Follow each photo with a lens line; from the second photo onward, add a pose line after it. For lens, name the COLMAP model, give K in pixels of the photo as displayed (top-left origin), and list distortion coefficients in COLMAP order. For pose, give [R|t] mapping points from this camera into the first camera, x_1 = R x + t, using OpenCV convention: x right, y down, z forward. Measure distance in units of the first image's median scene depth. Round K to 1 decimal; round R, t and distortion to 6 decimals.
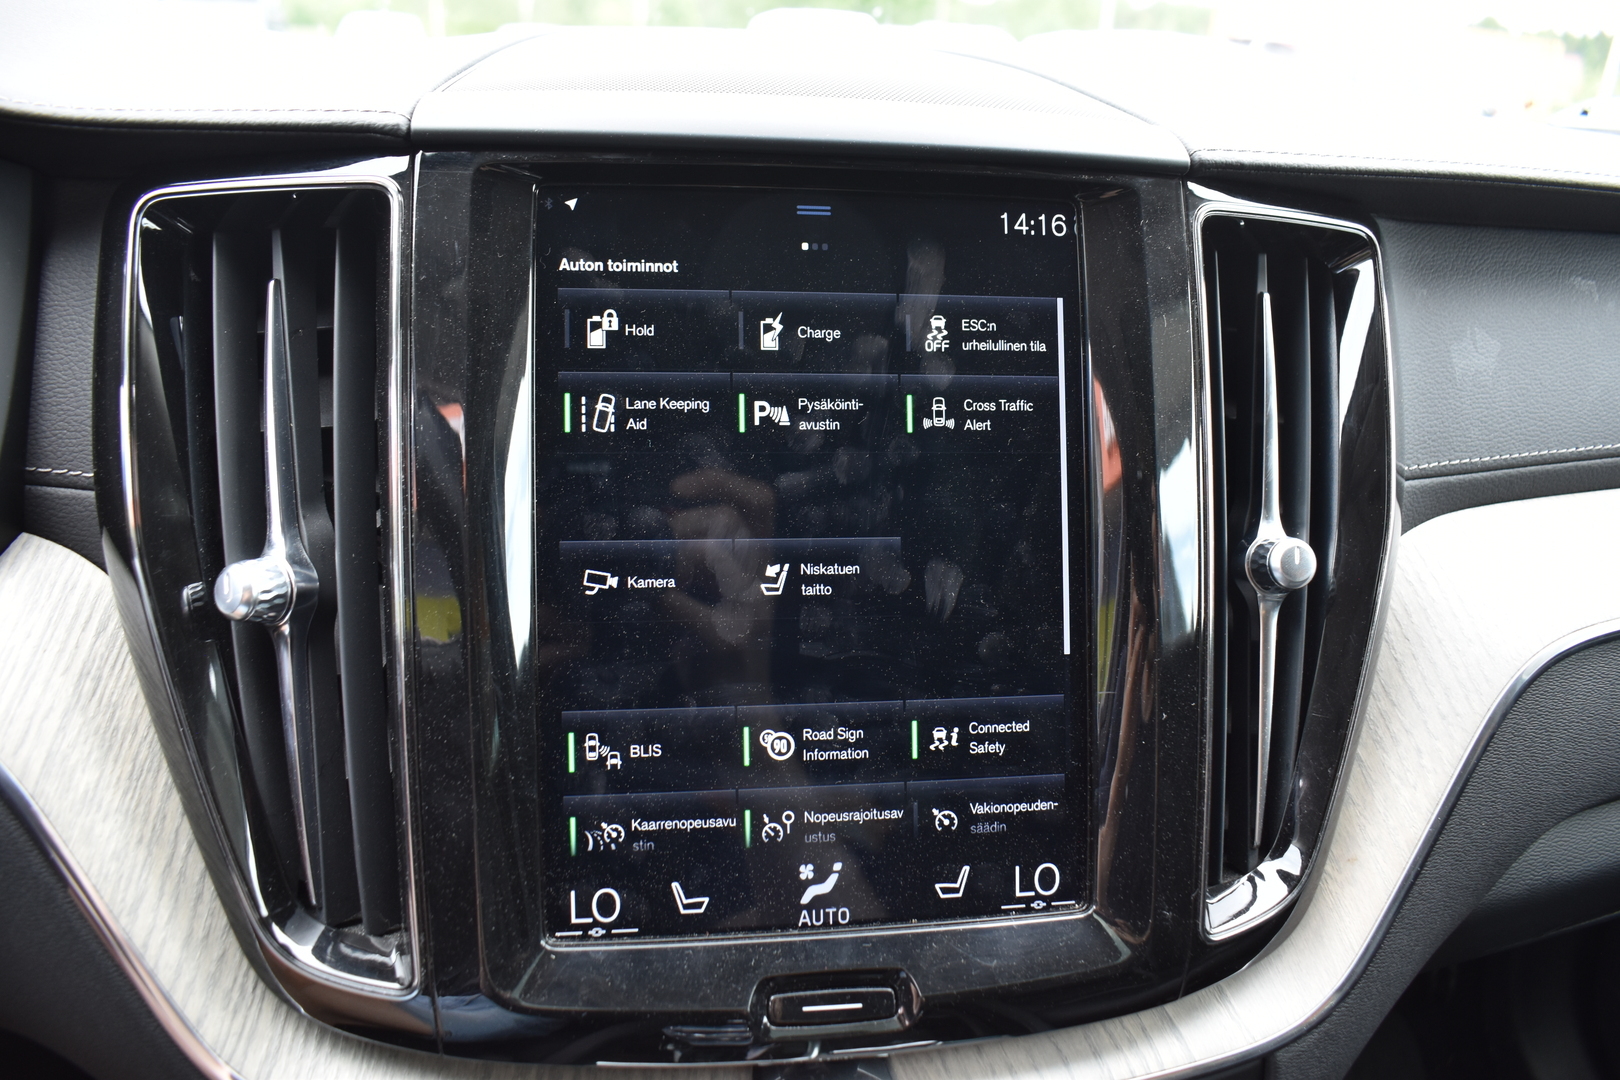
lens RADIAL K [[1302.1, 0, 810.0], [0, 1302.1, 540.0], [0, 0, 1]] dist [-0.086104, 0.007053]
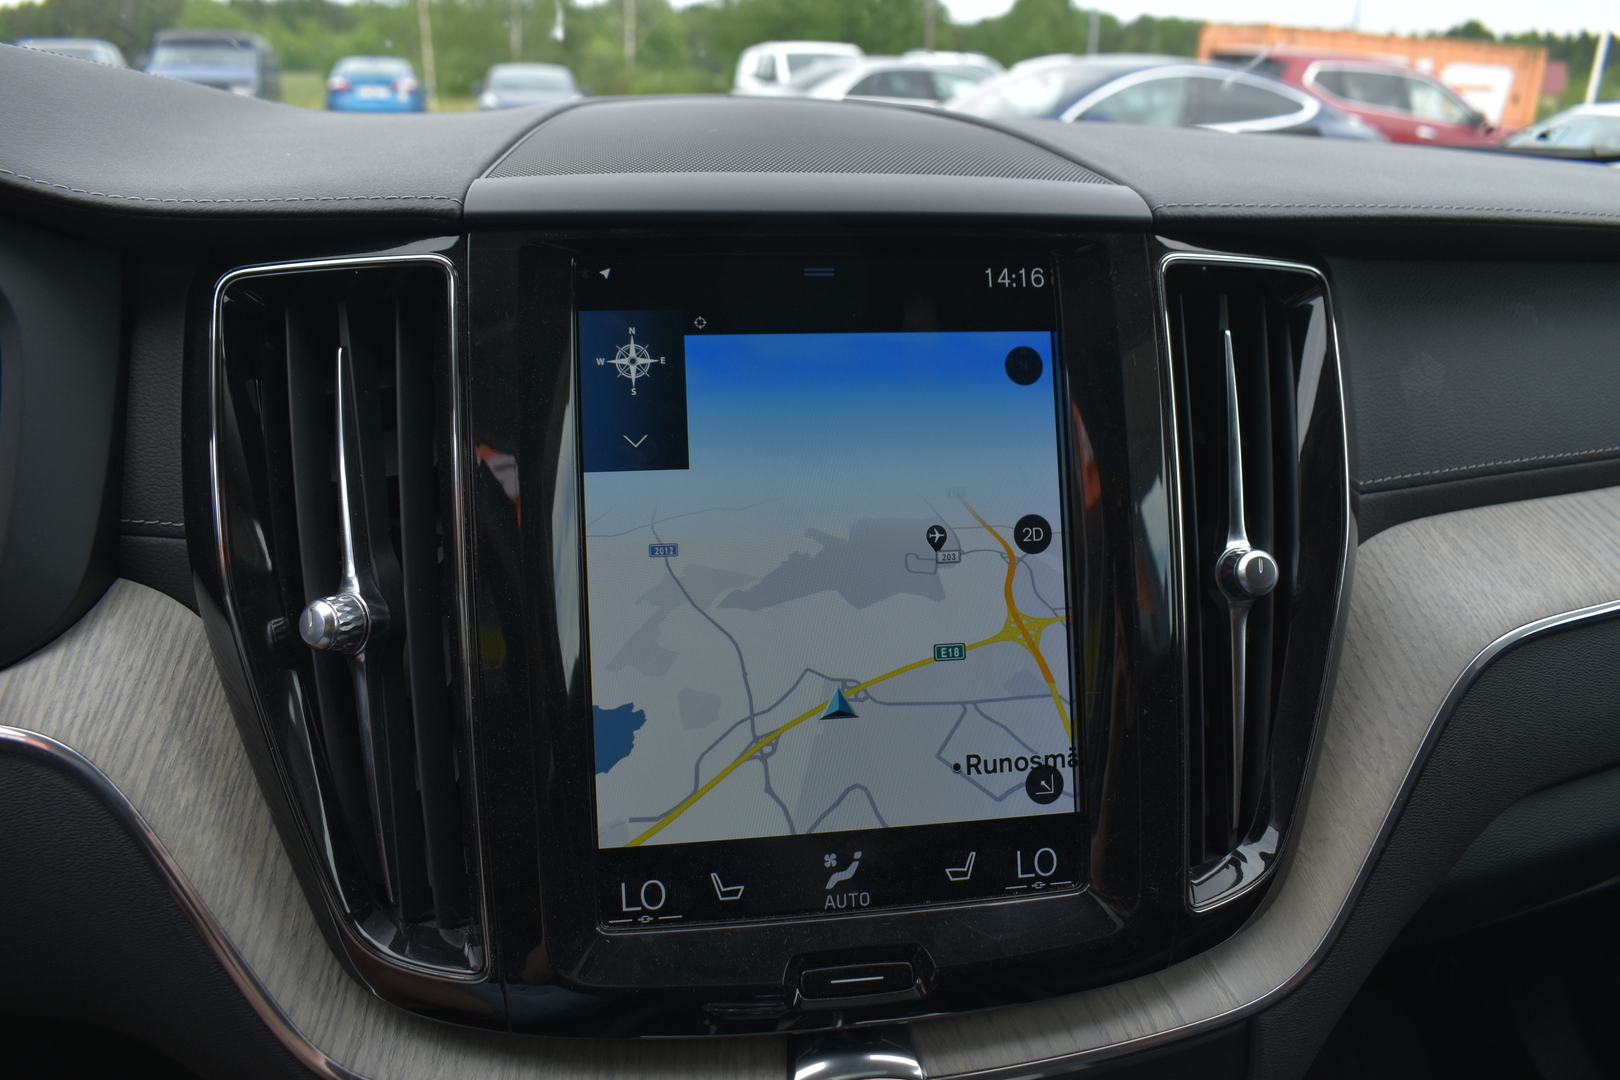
lens RADIAL K [[1302.1, 0, 810.0], [0, 1302.1, 540.0], [0, 0, 1]] dist [-0.086104, 0.007053]
pose [[0.999567, -0.029398, -0.001499, -0.010434], [0.029363, 0.999378, -0.019511, 0.000493], [0.002072, 0.019458, 0.999809, -0.126202]]
